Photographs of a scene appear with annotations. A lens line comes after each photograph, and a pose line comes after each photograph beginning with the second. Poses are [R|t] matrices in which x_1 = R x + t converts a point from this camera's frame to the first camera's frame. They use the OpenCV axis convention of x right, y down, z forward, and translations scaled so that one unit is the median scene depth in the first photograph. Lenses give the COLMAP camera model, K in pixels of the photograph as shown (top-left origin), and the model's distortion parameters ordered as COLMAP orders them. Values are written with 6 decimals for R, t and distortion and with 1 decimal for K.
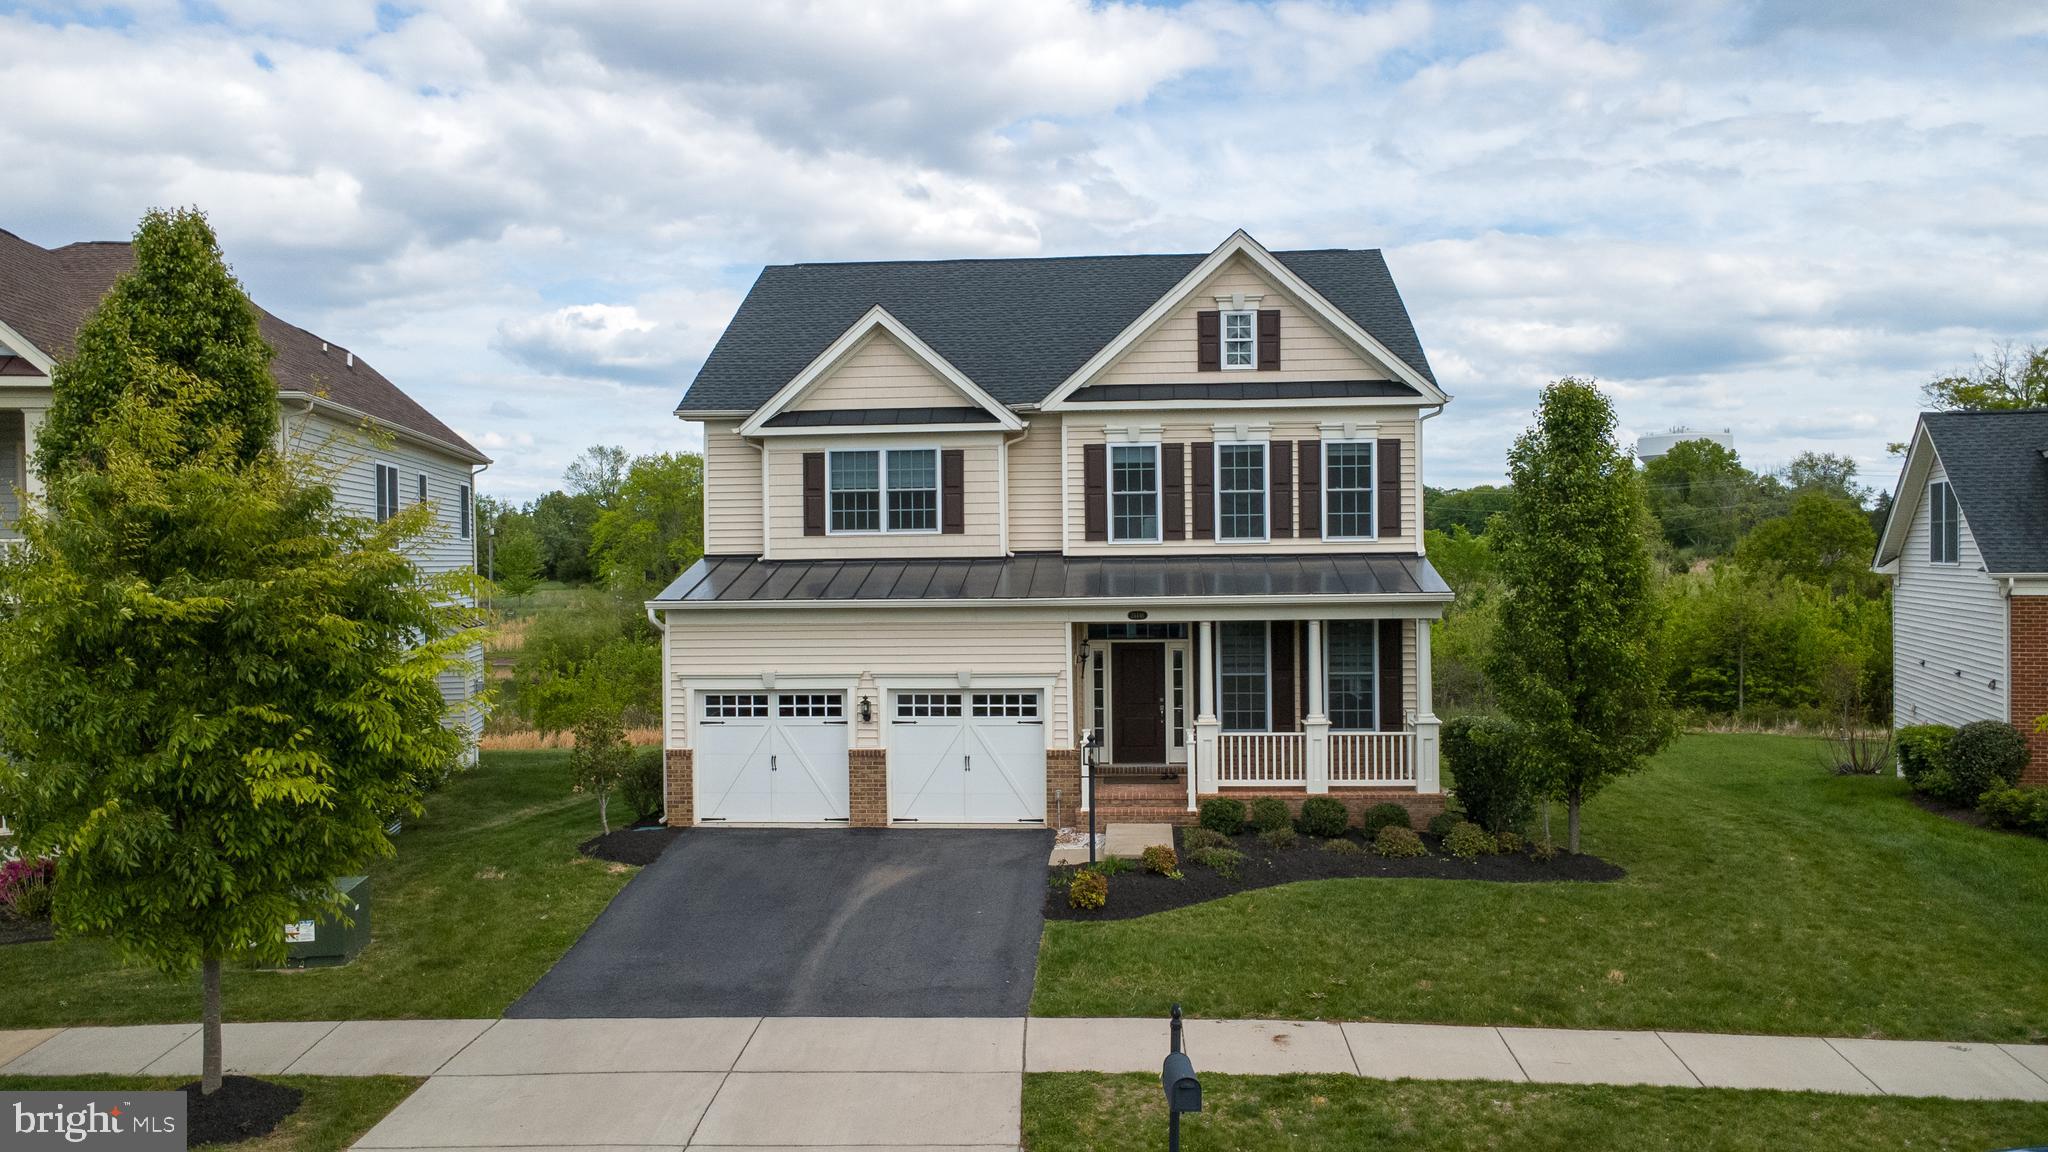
lens RADIAL K [[1501.7, 0, 1030.2], [0, 1501.7, 569.0], [0, 0, 1]] dist [0.004869, 0.003138]
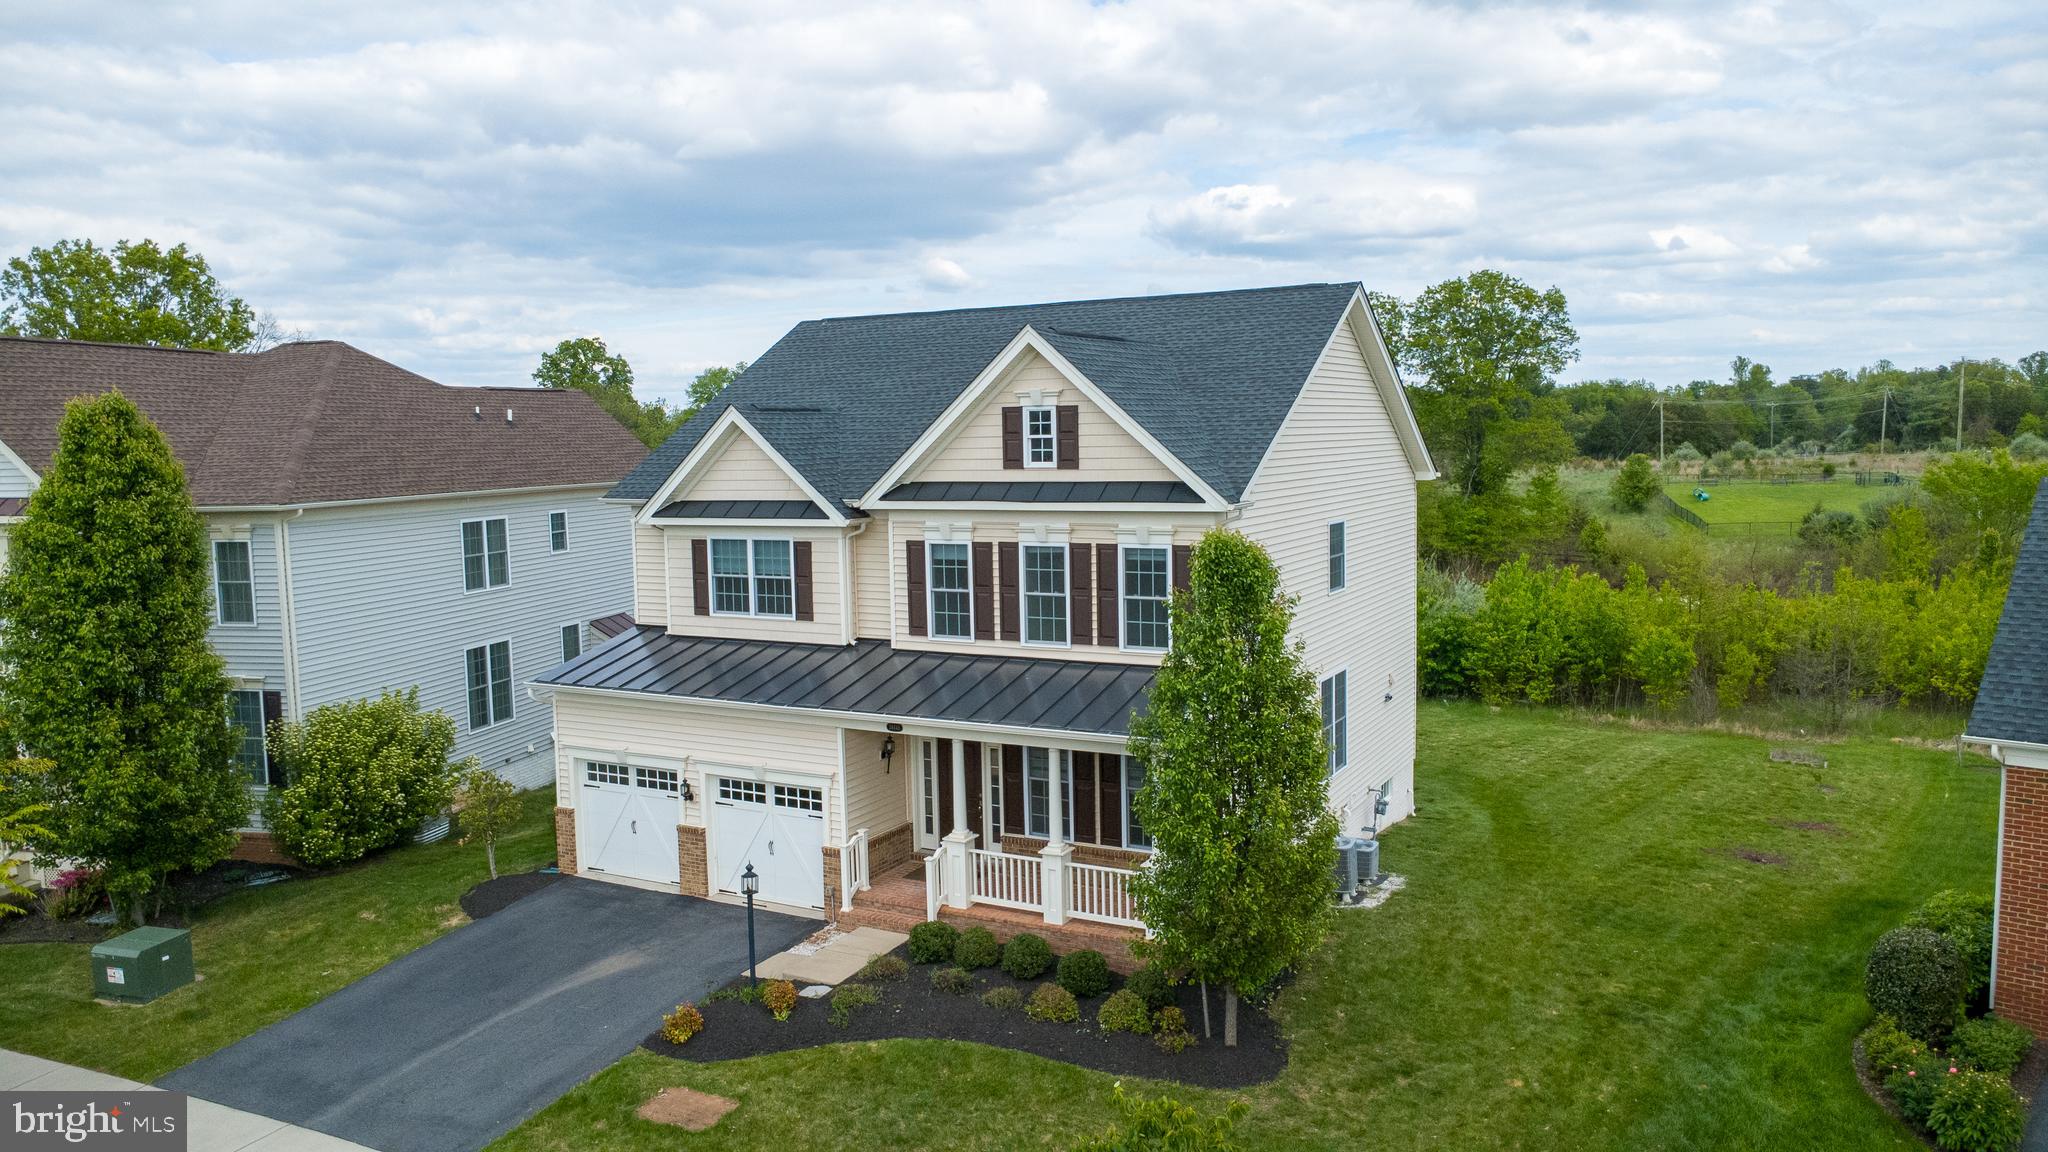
lens RADIAL K [[1432.9, 0, 1024.4], [0, 1432.9, 582.2], [0, 0, 1]] dist [0.012407, -0.000960]
pose [[0.907719, 0.035083, -0.418109, 0.513626], [0.006799, 0.995137, 0.098261, -0.149820], [0.419523, -0.092037, 0.903067, 0.163215]]
